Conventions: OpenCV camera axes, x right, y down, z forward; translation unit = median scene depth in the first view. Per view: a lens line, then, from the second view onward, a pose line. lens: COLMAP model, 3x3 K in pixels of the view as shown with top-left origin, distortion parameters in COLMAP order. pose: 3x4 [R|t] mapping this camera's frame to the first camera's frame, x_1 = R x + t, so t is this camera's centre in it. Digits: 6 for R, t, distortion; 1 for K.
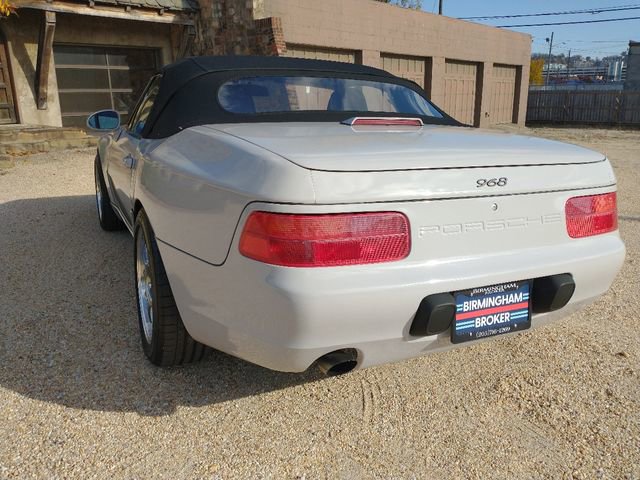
lens RADIAL K [[515.7, 0, 322.2], [0, 515.7, 238.5], [0, 0, 1]] dist [0.020901, -0.054207]
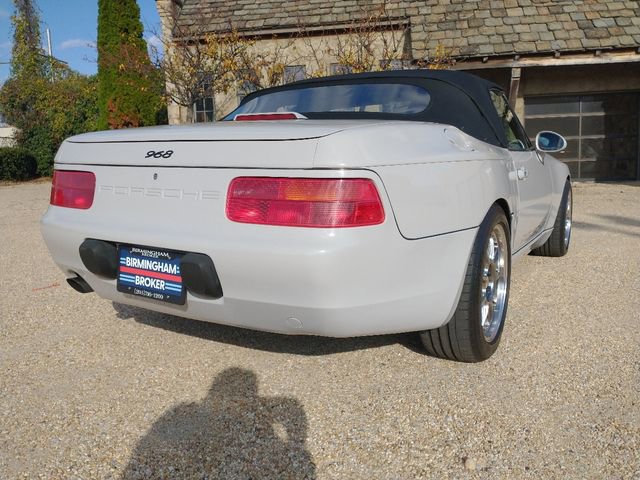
lens RADIAL K [[515.7, 0, 318.1], [0, 515.7, 240.0], [0, 0, 1]] dist [0.020901, -0.054207]
pose [[0.550728, 0.109414, -0.827482, 1.333227], [-0.192839, 0.981229, 0.001400, 0.002248], [0.812103, 0.158799, 0.561490, 0.640122]]
